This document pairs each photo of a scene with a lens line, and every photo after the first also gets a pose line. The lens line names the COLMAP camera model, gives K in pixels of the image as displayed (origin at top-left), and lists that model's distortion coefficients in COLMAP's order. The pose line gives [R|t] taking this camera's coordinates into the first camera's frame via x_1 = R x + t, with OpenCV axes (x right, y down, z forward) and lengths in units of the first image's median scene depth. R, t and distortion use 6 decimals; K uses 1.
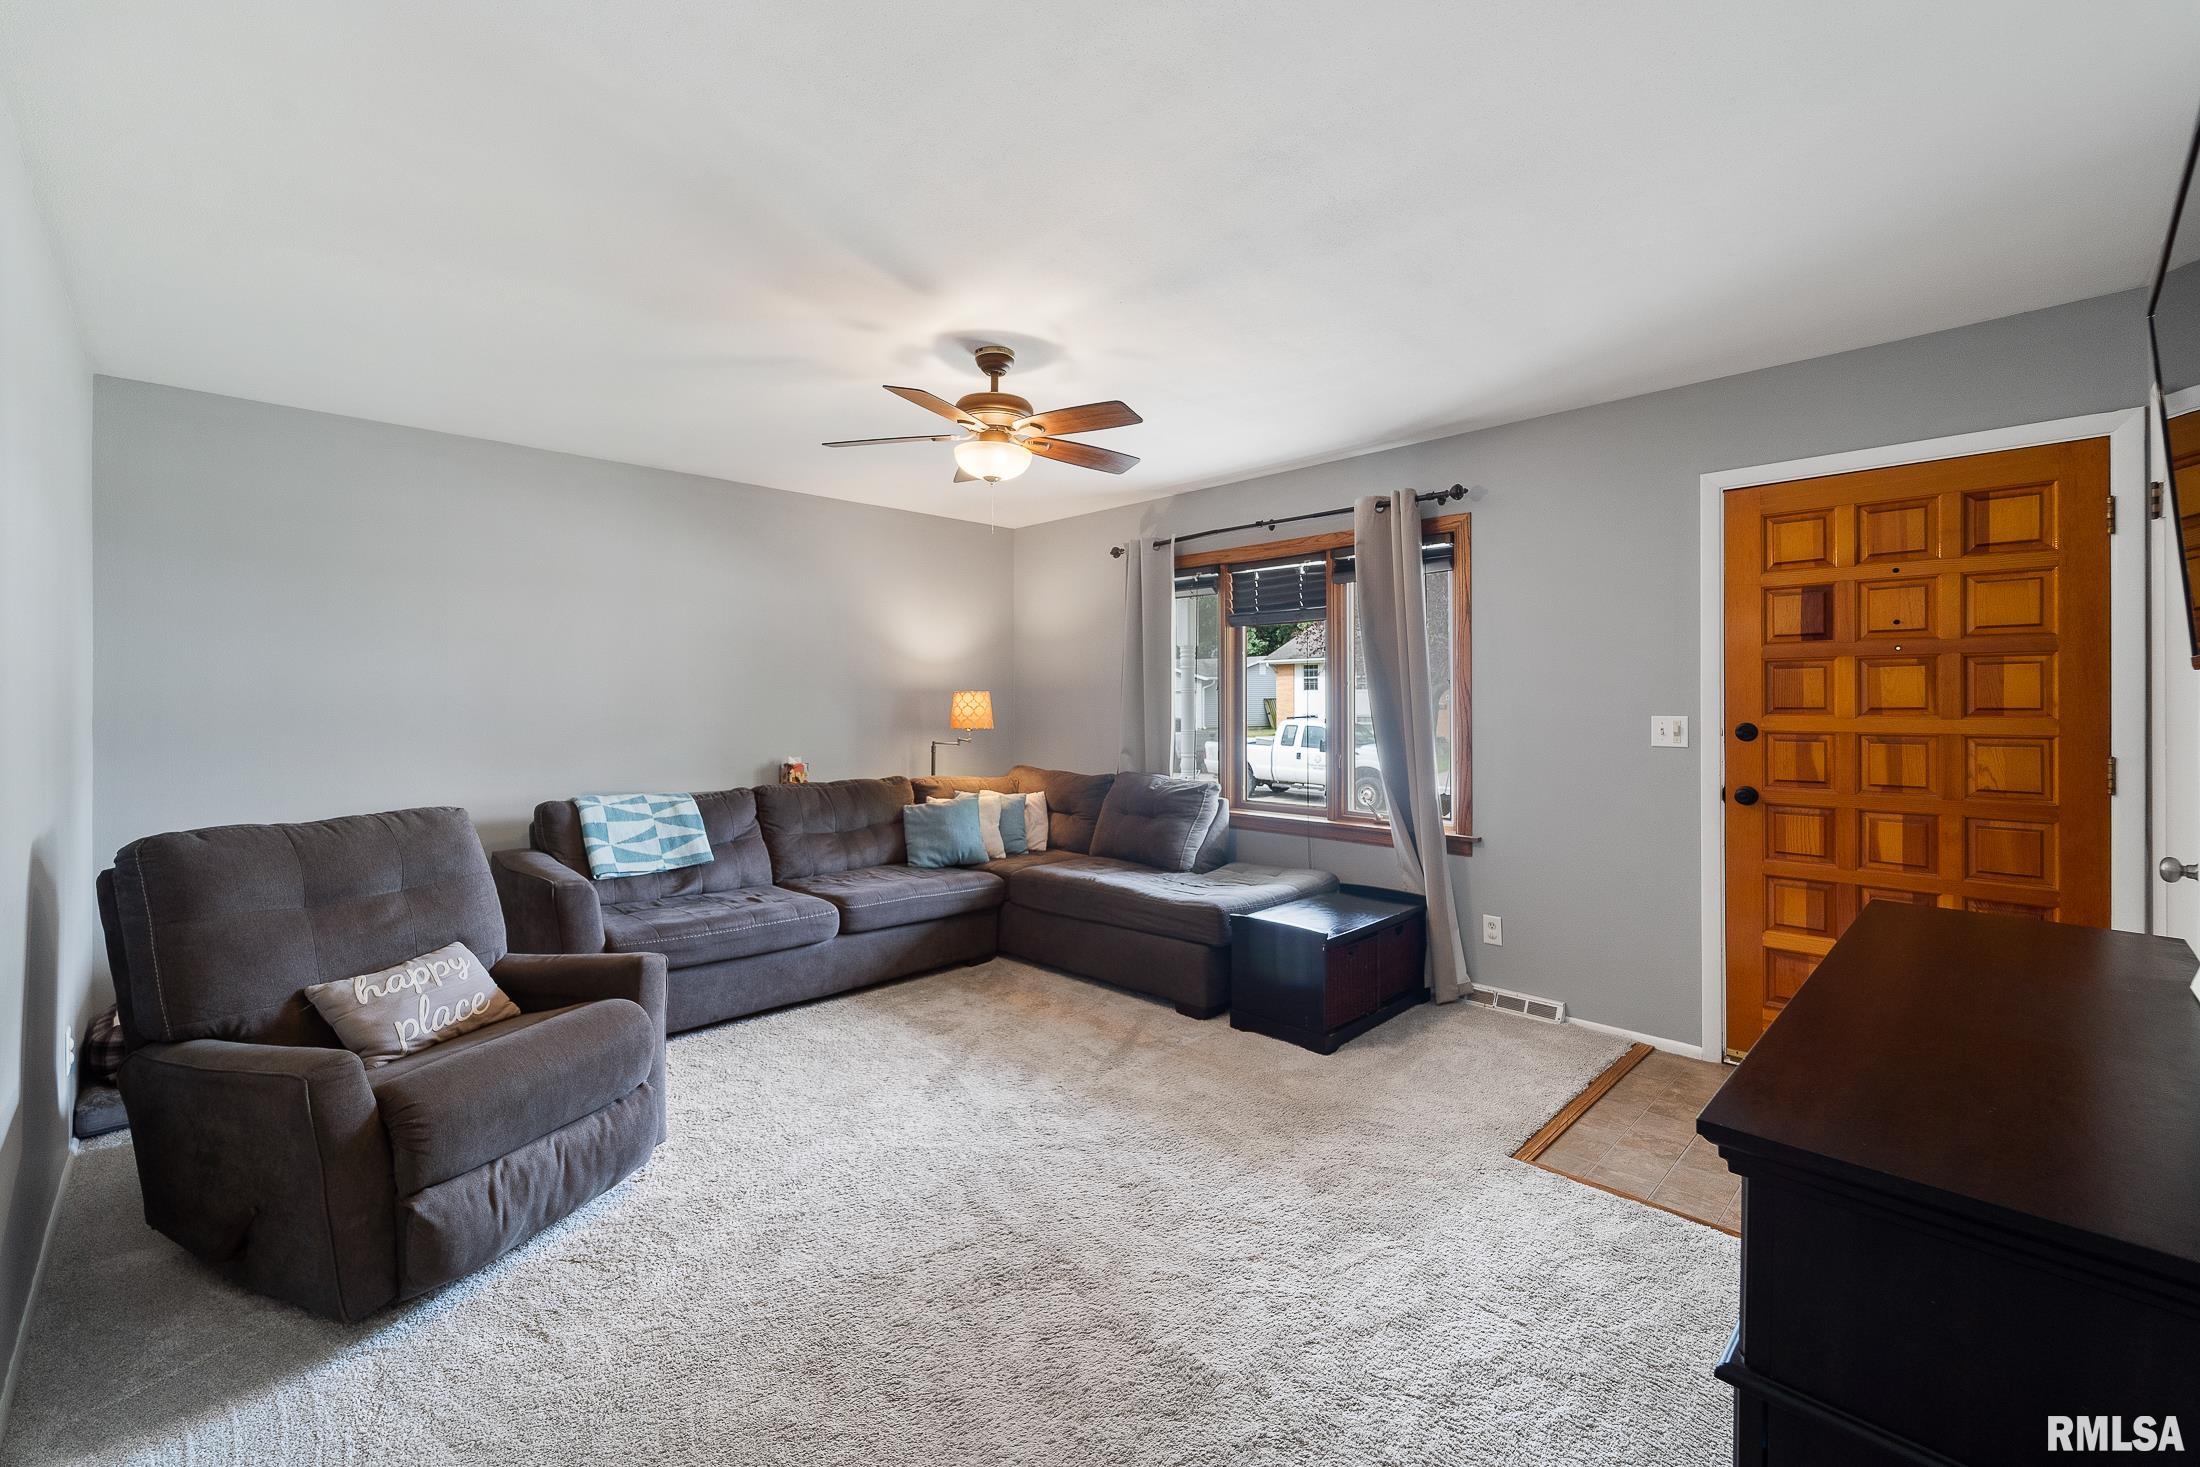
lens RADIAL K [[903.8, 0, 1101.1], [0, 903.8, 692.6], [0, 0, 1]] dist [0.000803, -0.000268]
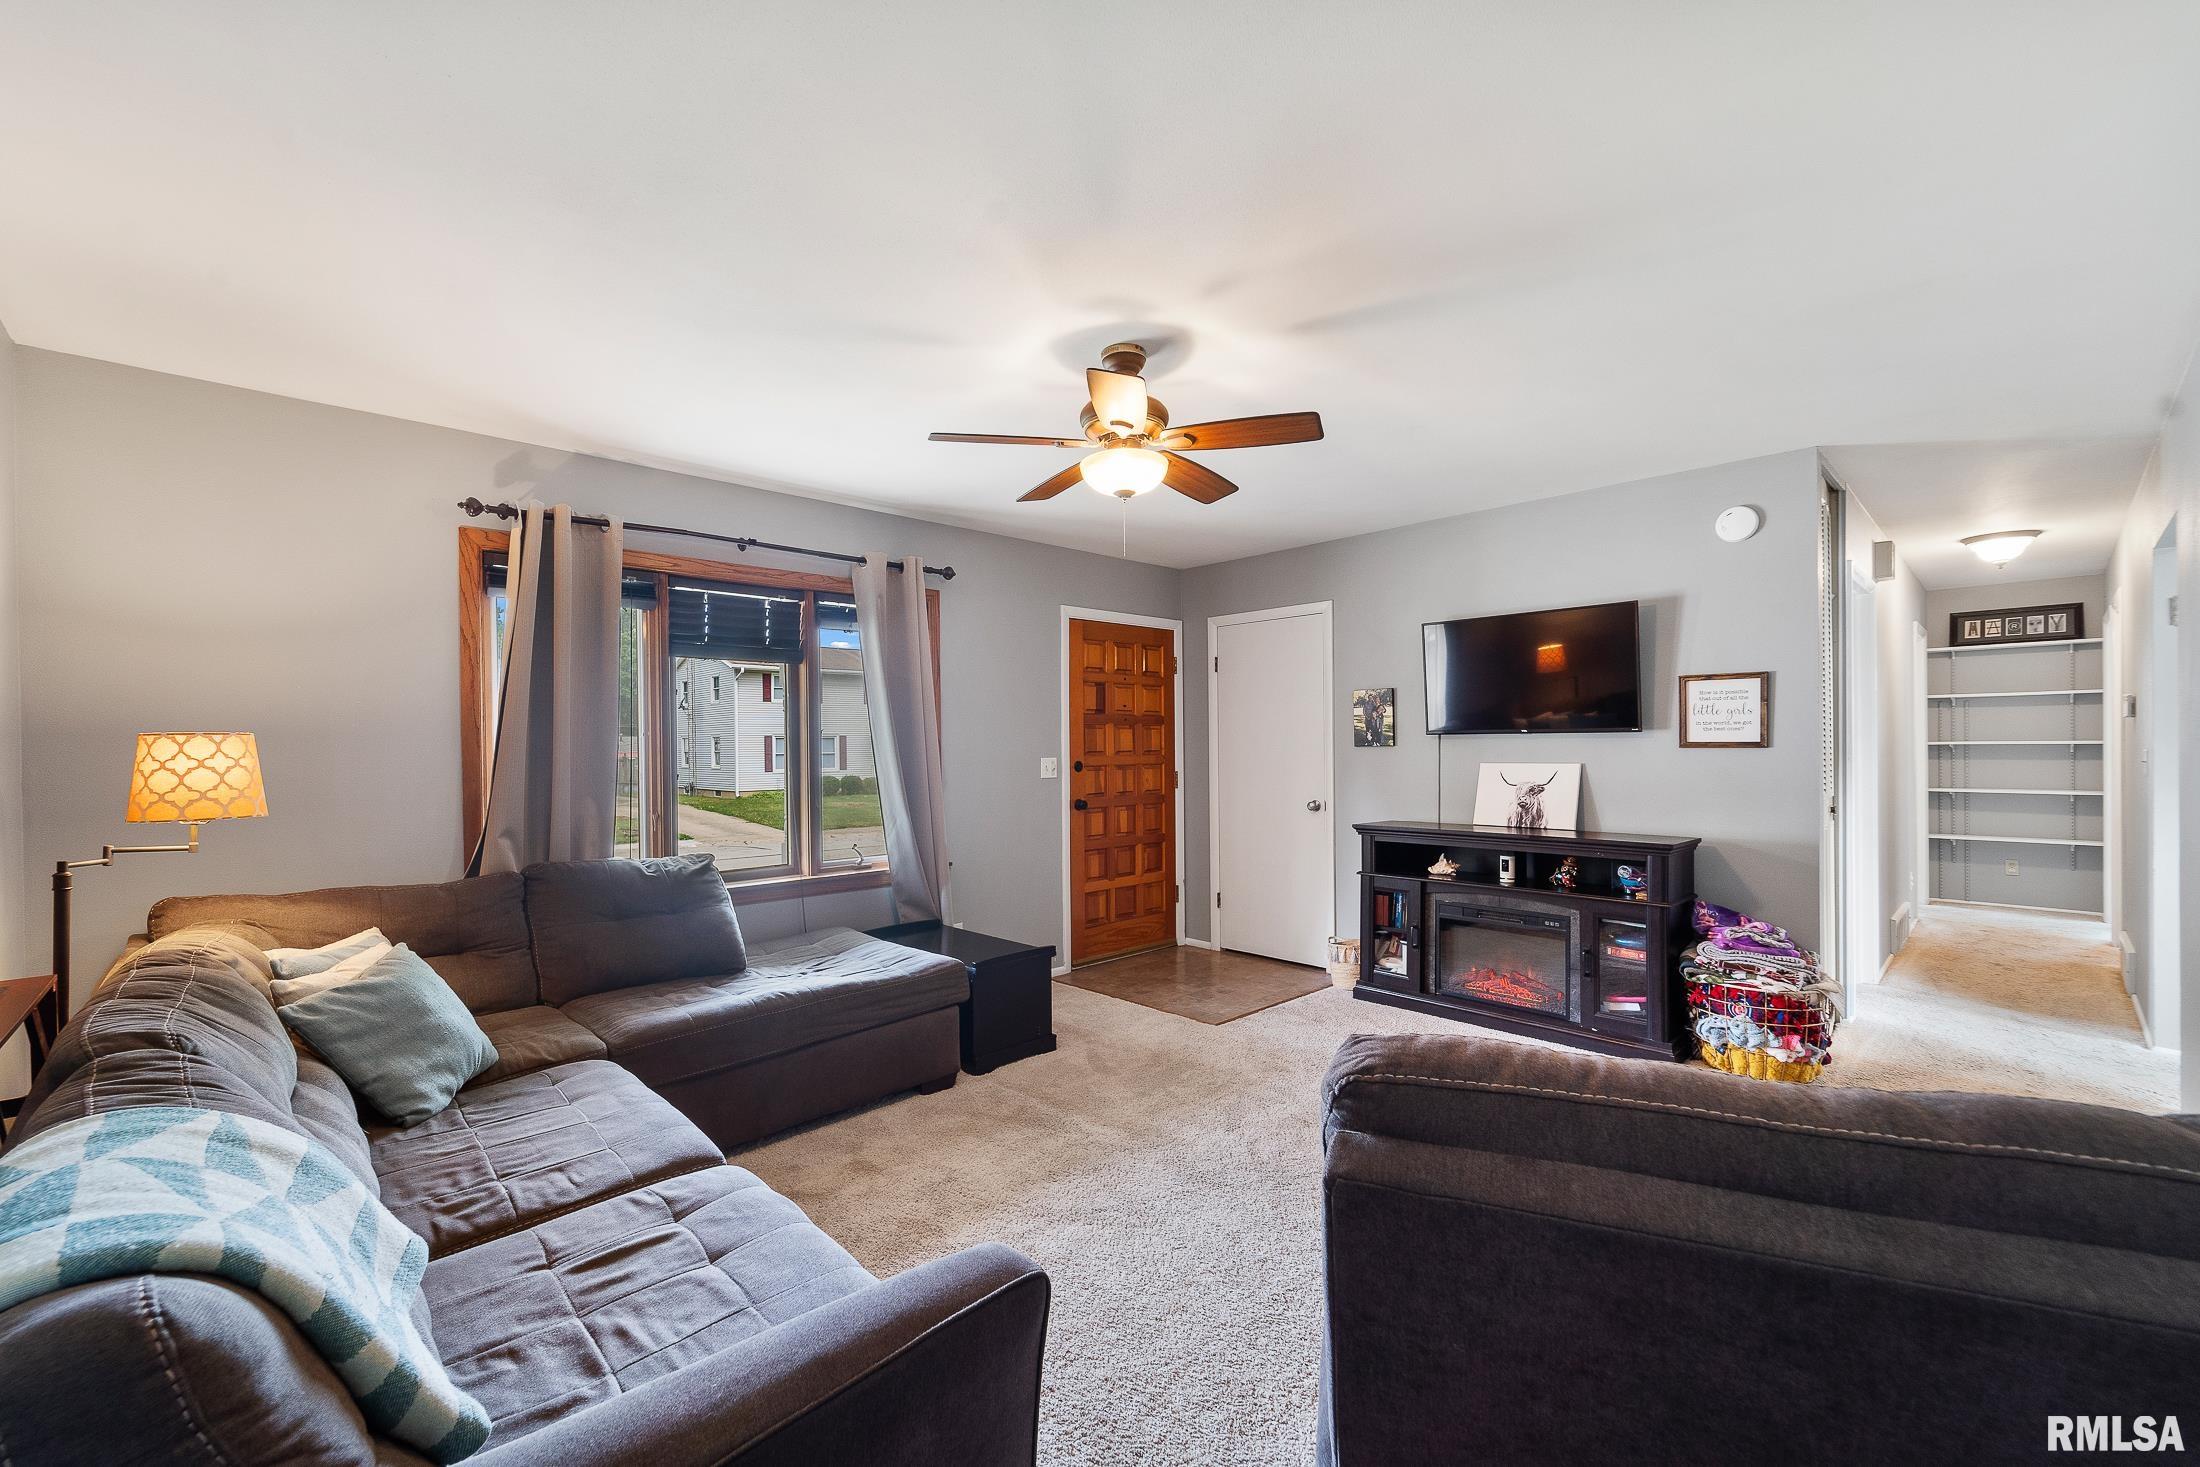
lens RADIAL K [[887.9, 0, 1071.7], [0, 887.9, 746.6], [0, 0, 1]] dist [-0.002434, -0.000735]
pose [[0.041668, 0.001032, 0.999131, -0.791927], [0.000065, 0.999999, -0.001035, 0.007878], [-0.999131, 0.000108, 0.041668, 0.814888]]
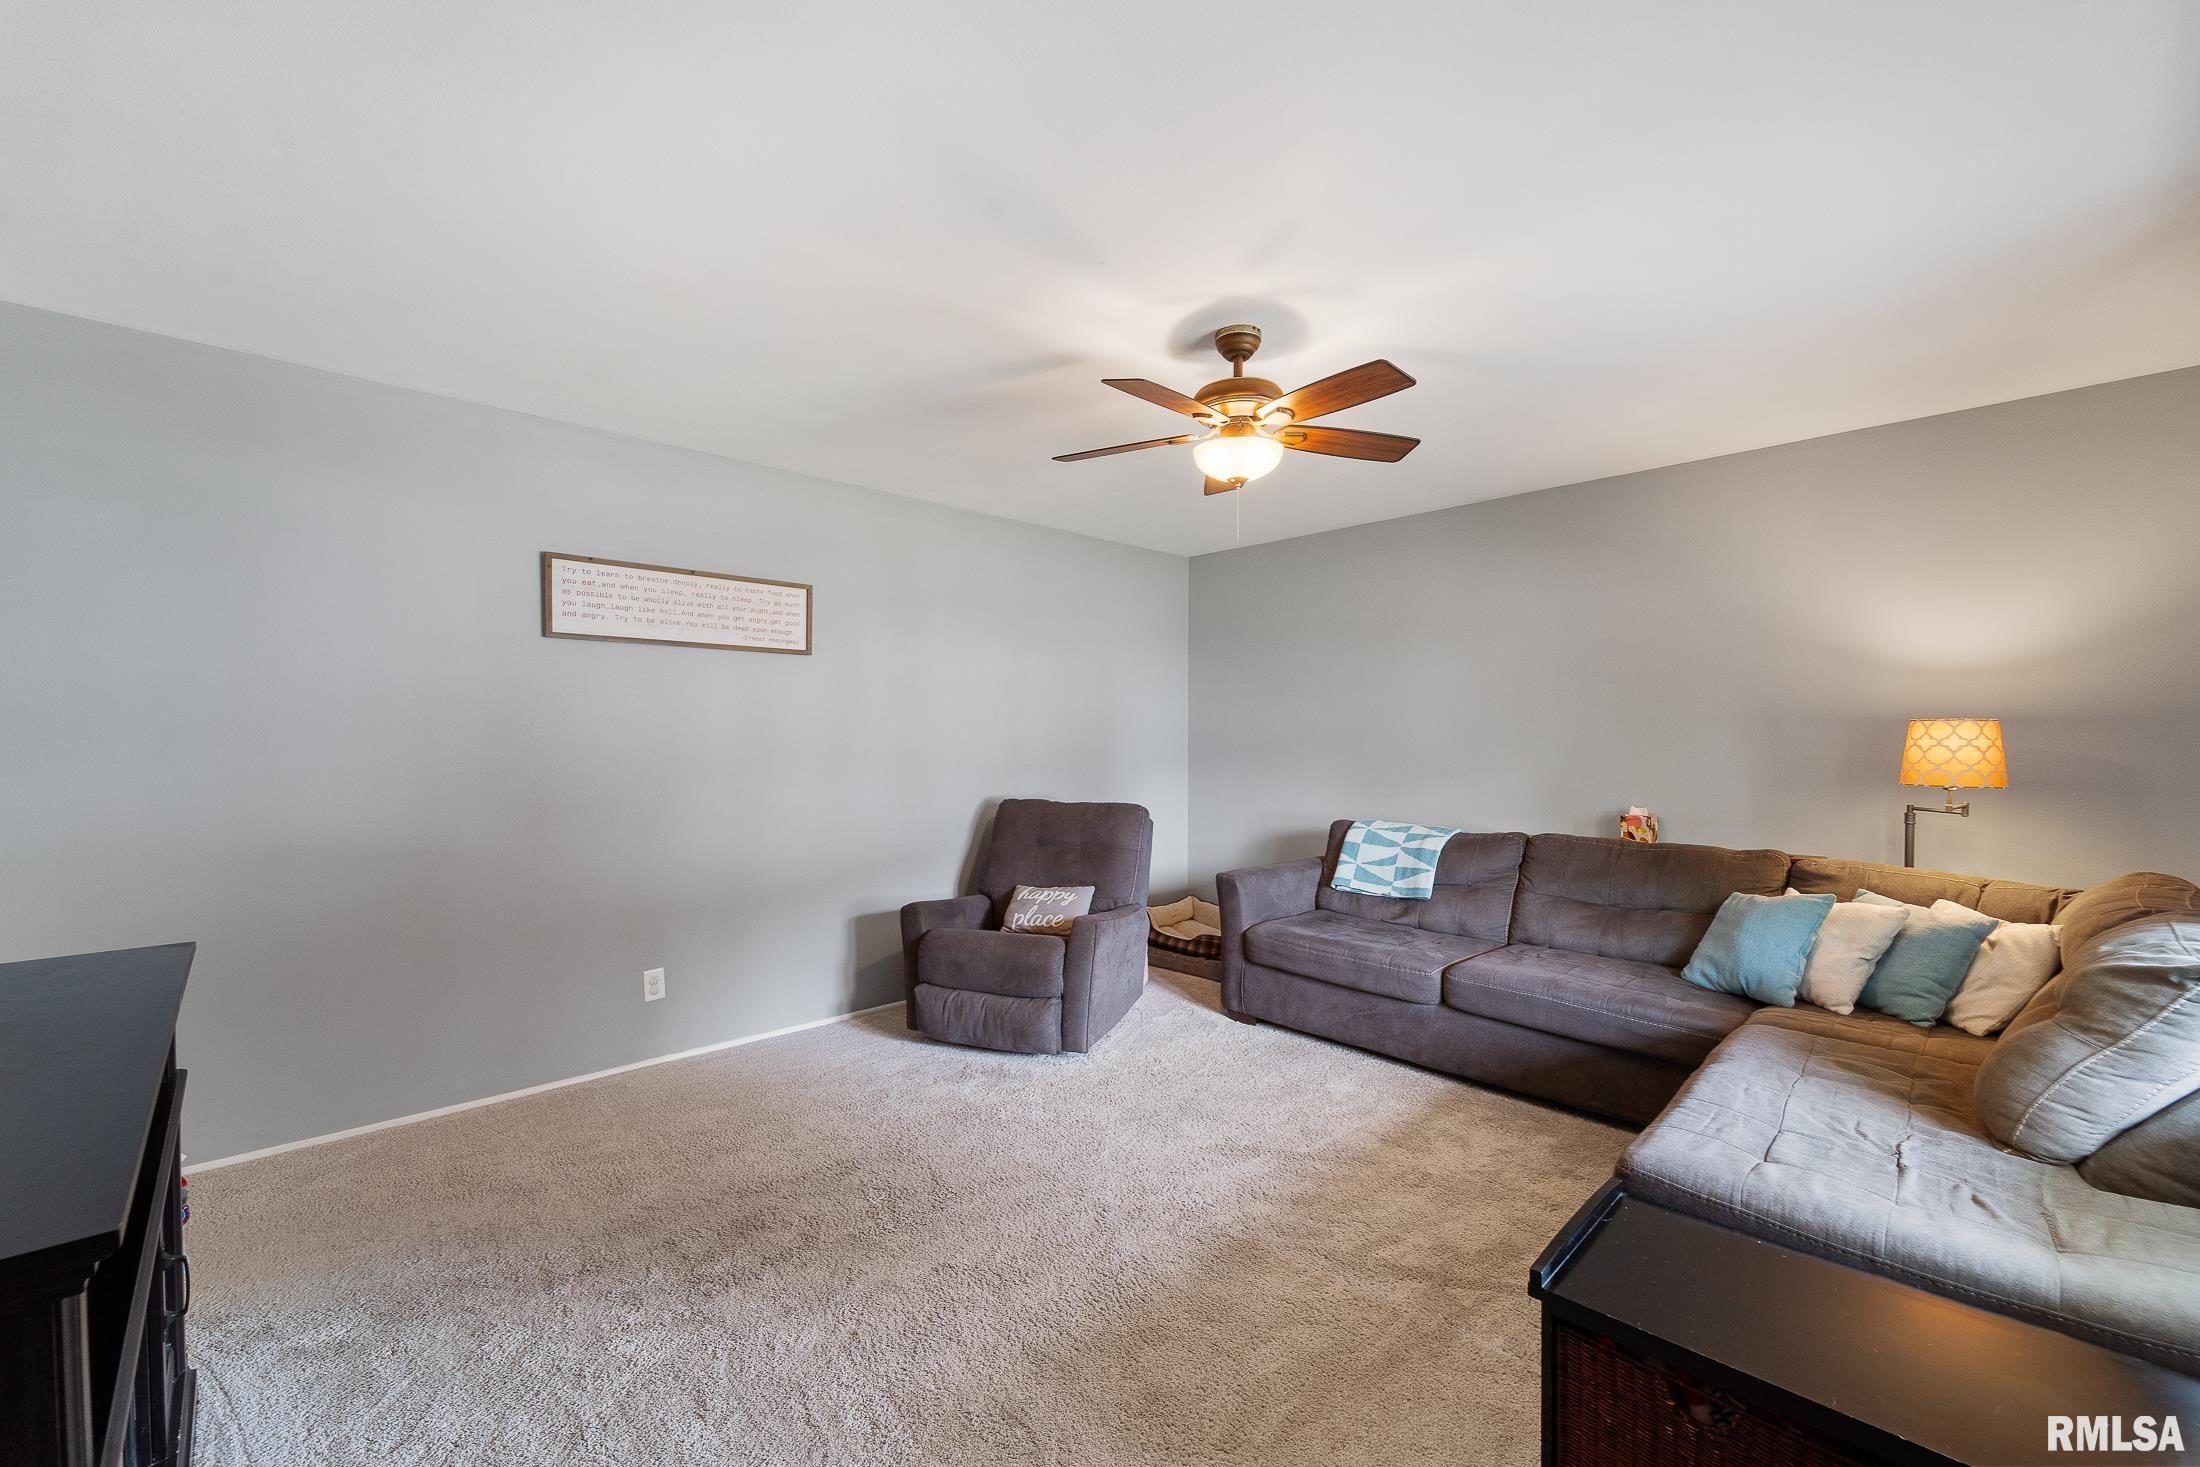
lens RADIAL K [[887.9, 0, 1071.7], [0, 887.9, 746.6], [0, 0, 1]] dist [-0.002434, -0.000735]
pose [[-0.023168, 0.009758, -0.999684, 0.585258], [0.006238, 0.999934, 0.009616, 0.010535], [0.999712, -0.006014, -0.023228, 0.689219]]
